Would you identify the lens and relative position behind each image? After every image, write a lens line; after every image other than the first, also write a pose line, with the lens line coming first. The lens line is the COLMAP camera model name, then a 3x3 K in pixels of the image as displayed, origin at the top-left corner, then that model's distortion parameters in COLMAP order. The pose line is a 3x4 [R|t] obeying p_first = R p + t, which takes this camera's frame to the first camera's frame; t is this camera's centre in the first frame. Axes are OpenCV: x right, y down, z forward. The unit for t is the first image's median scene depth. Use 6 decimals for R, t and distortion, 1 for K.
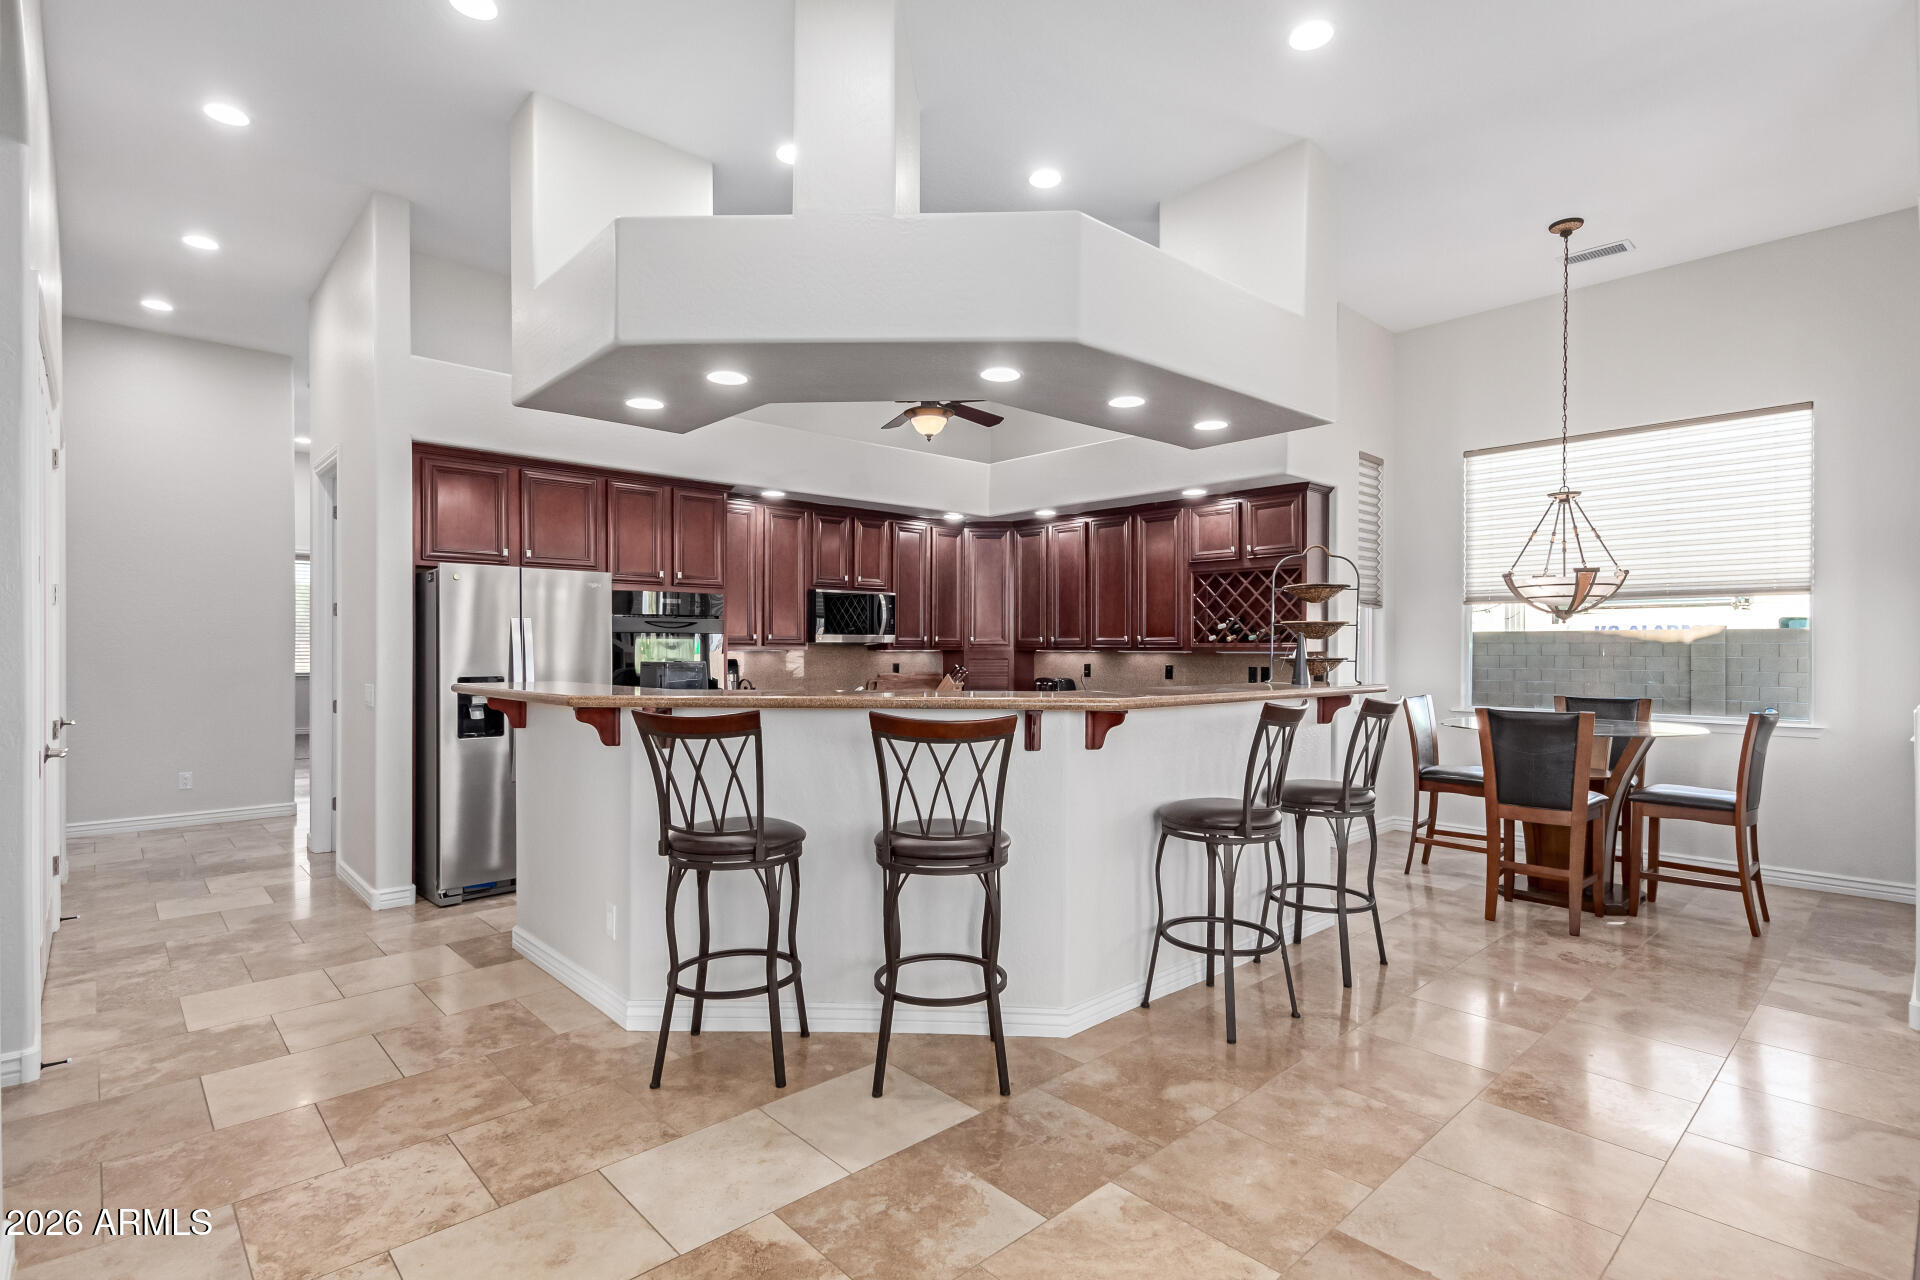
lens RADIAL K [[911.9, 0, 912.6], [0, 911.9, 643.3], [0, 0, 1]] dist [0.002352, -0.000018]
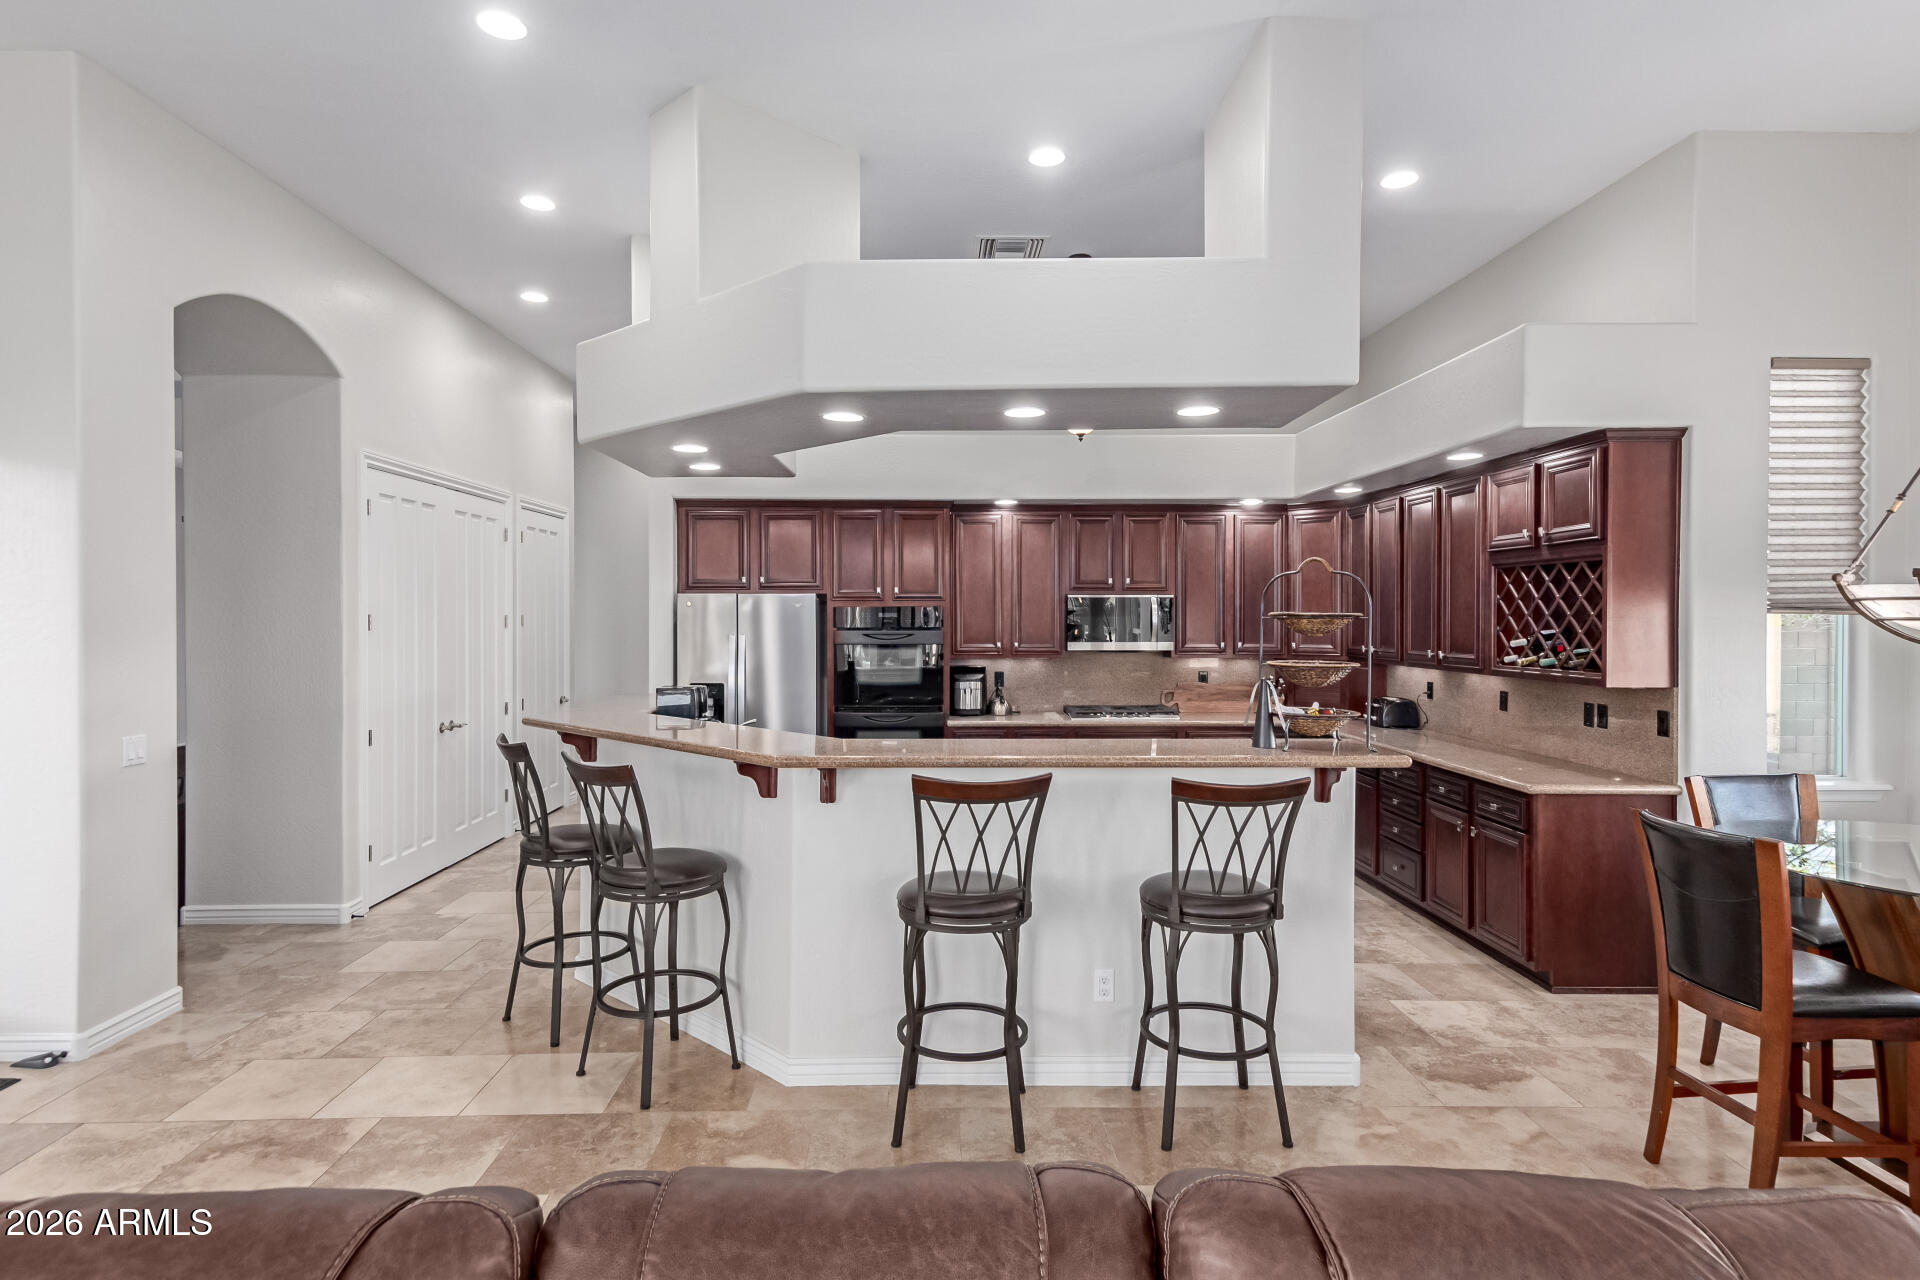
lens RADIAL K [[995.7, 0, 984.6], [0, 995.7, 622.2], [0, 0, 1]] dist [0.002162, 0.011177]
pose [[0.766688, 0.004268, -0.642006, 0.623266], [0.006018, 0.999886, 0.013835, -0.057346], [0.641992, -0.014471, 0.766575, 0.180369]]
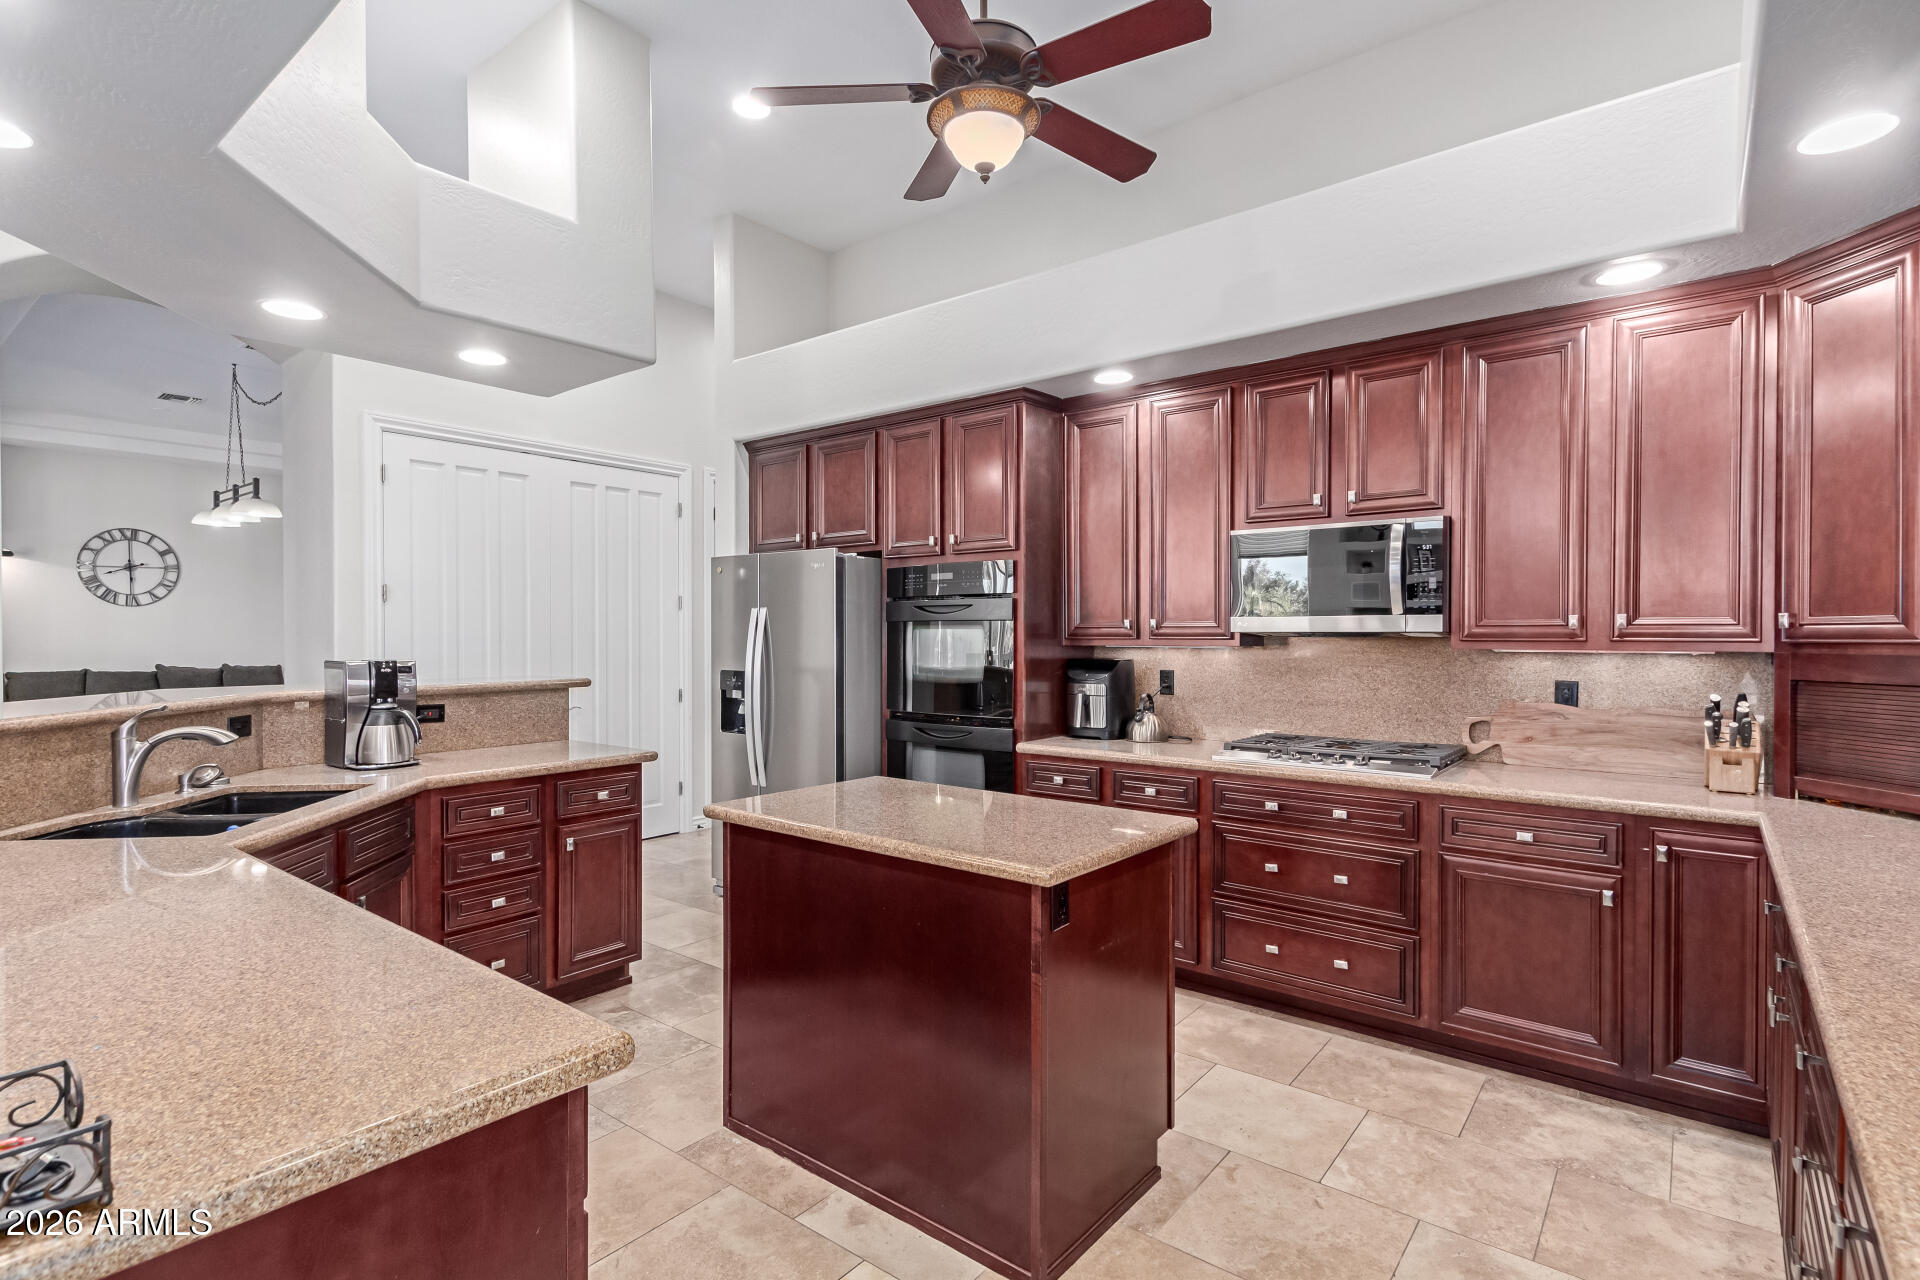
lens RADIAL K [[940.8, 0, 960.0], [0, 940.8, 640.0], [0, 0, 1]] dist [-0.003098, -0.000212]
pose [[0.168110, 0.006461, -0.985747, 0.496835], [0.009050, 0.999926, 0.008097, -0.002022], [0.985727, -0.010282, 0.168039, 0.957973]]
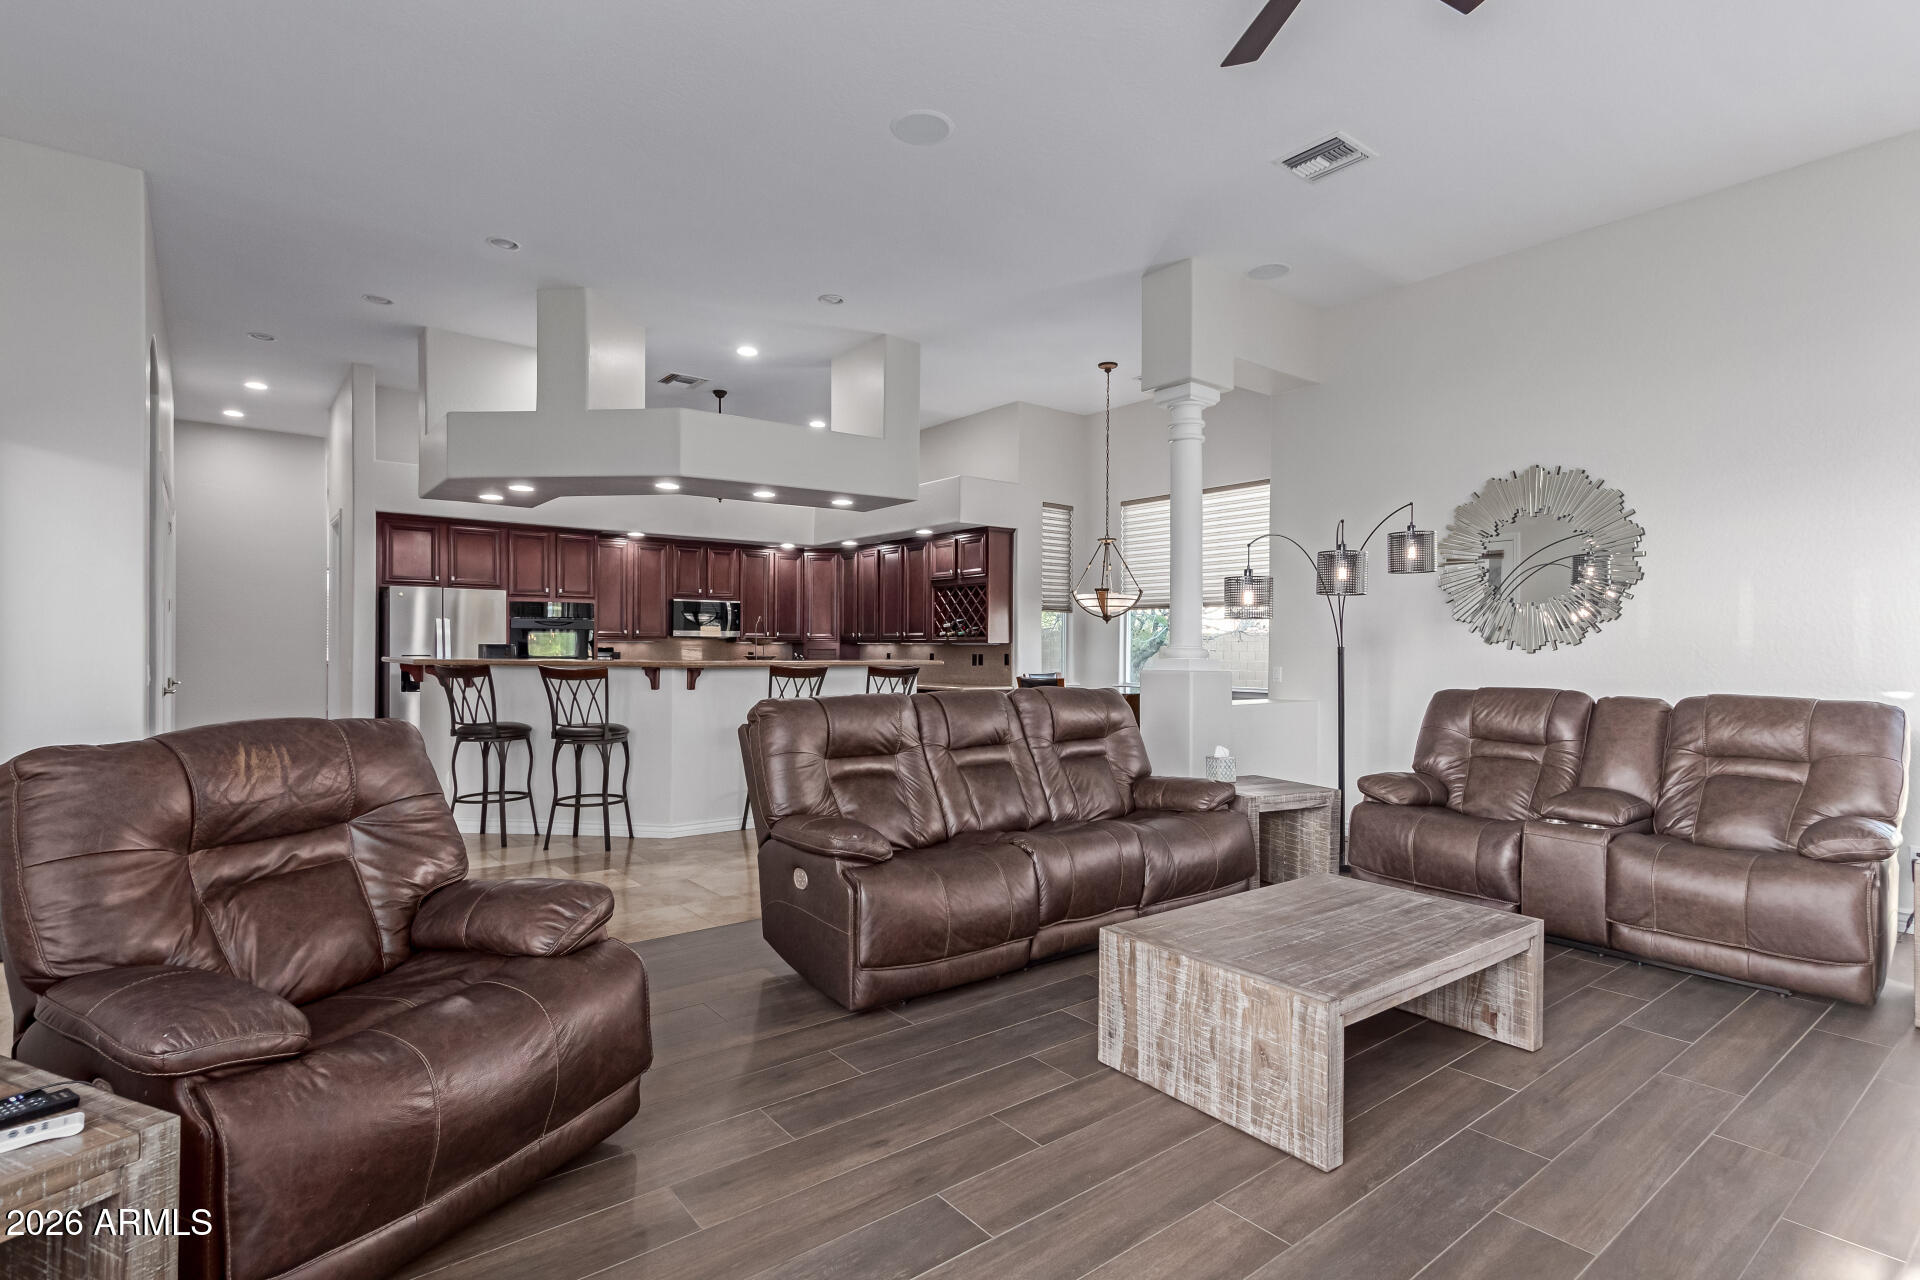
lens RADIAL K [[940.8, 0, 960.0], [0, 940.8, 640.0], [0, 0, 1]] dist [-0.003098, -0.000212]
pose [[0.998712, 0.002907, -0.050656, 0.524582], [-0.003070, 0.999990, -0.003156, 0.010710], [0.050646, 0.003307, 0.998711, -0.567377]]
